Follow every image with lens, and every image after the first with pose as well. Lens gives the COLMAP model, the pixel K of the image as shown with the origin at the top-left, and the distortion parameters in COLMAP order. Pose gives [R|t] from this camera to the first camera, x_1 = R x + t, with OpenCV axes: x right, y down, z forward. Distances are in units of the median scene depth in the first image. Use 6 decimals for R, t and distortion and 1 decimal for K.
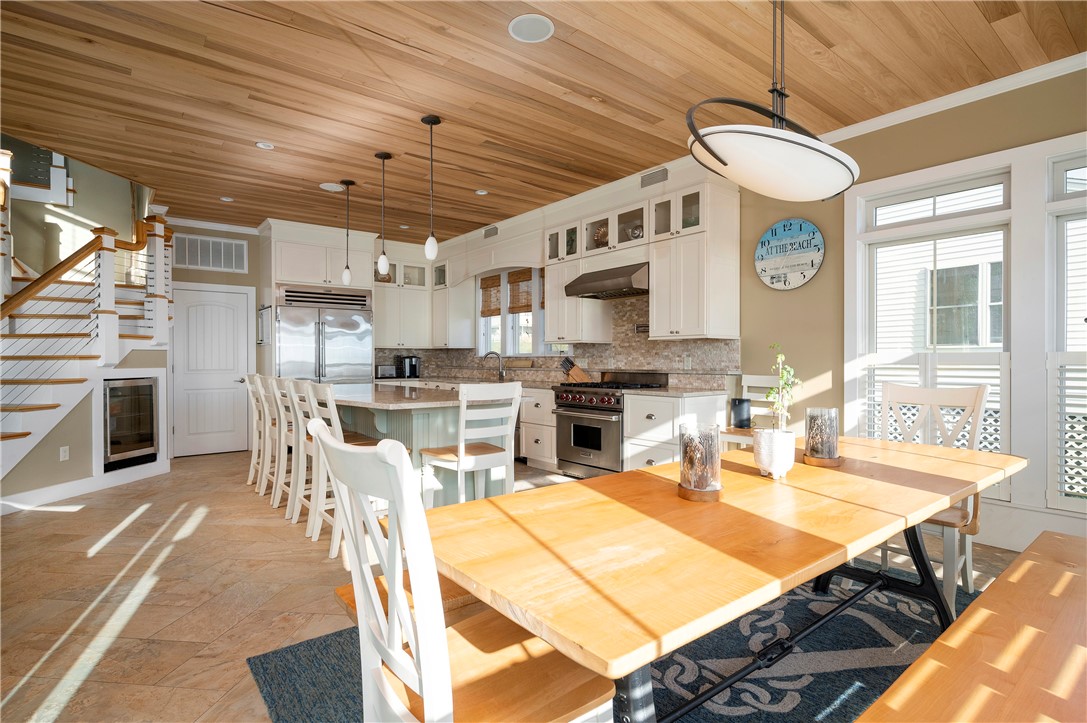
lens RADIAL K [[545.7, 0, 543.0], [0, 545.7, 362.2], [0, 0, 1]] dist [-0.001661, -0.002791]
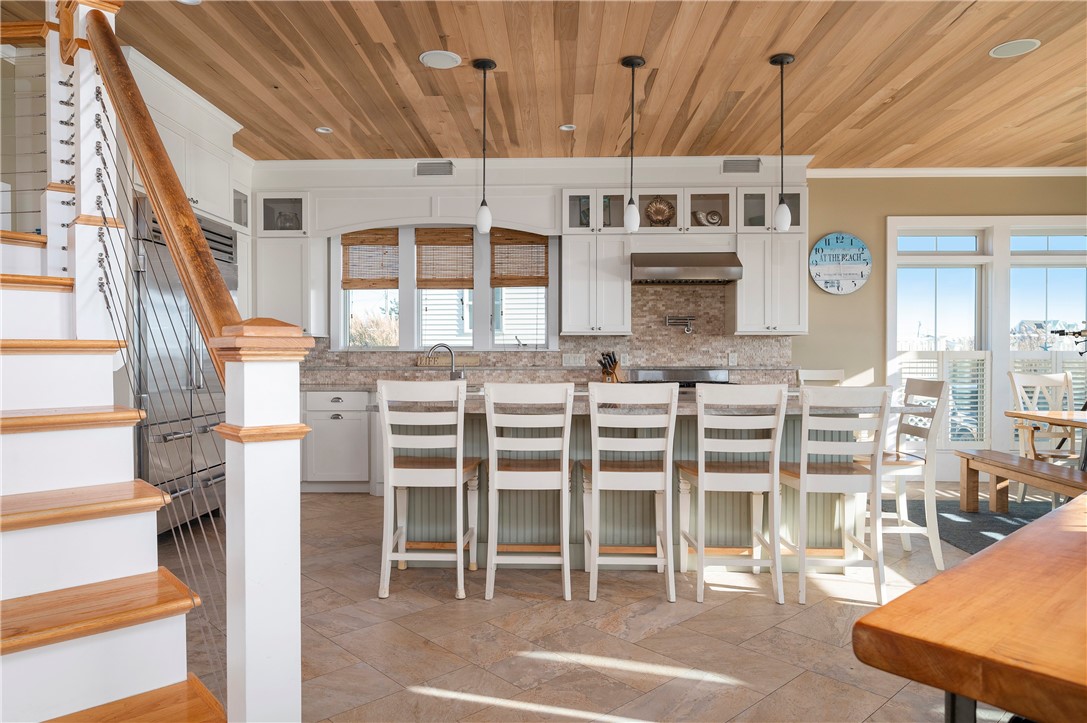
lens RADIAL K [[705.4, 0, 538.0], [0, 705.4, 364.6], [0, 0, 1]] dist [-0.007835, 0.007577]
pose [[0.648332, -0.008613, 0.761309, -0.885983], [0.002926, 0.999957, 0.008821, -0.000646], [-0.761352, -0.003491, 0.648329, 0.426903]]
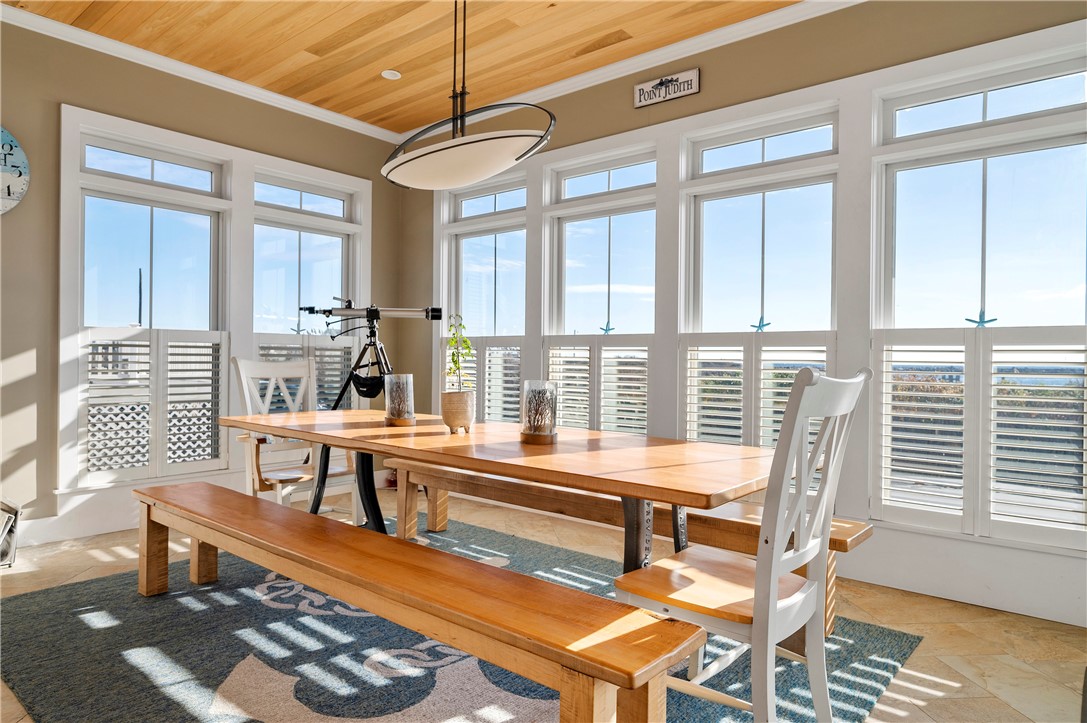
lens RADIAL K [[656.9, 0, 535.1], [0, 656.9, 362.0], [0, 0, 1]] dist [-0.004883, 0.003731]
pose [[-0.193461, -0.006483, 0.981086, -0.344274], [-0.004151, 0.999975, 0.005789, 0.020179], [-0.981099, -0.002952, -0.193483, 0.402842]]
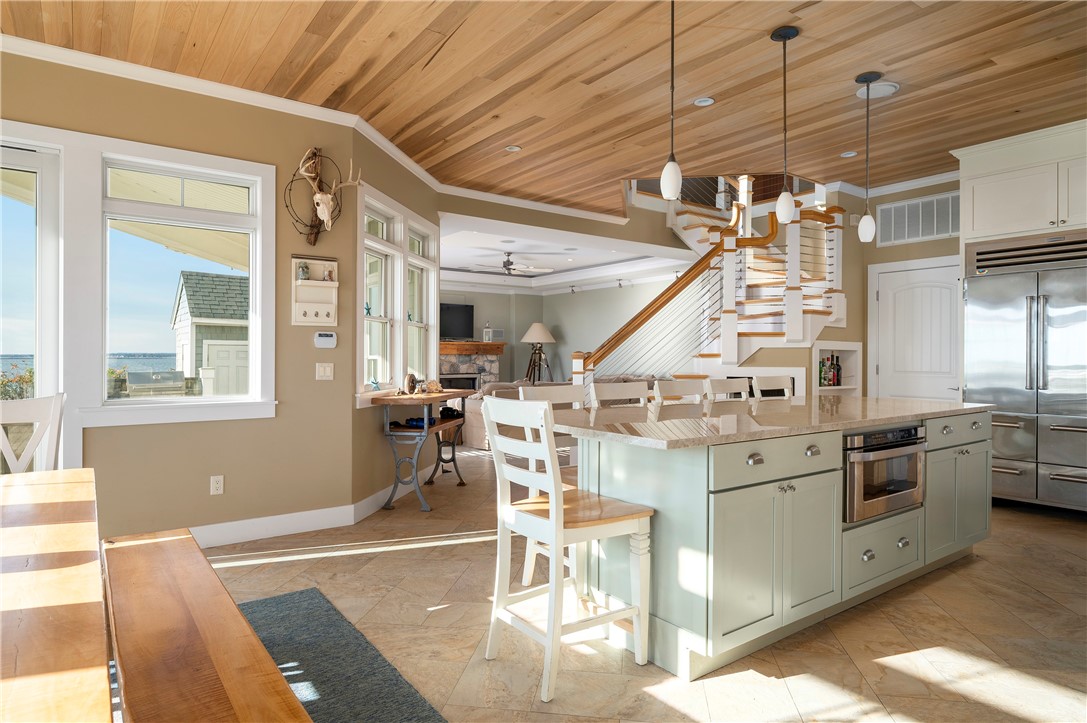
lens RADIAL K [[636.0, 0, 537.5], [0, 636.0, 356.2], [0, 0, 1]] dist [0.005306, 0.002678]
pose [[-0.044894, 0.002931, -0.998987, 0.378364], [-0.009288, 0.999951, 0.003351, -0.007735], [0.998949, 0.009429, -0.044864, 0.632784]]
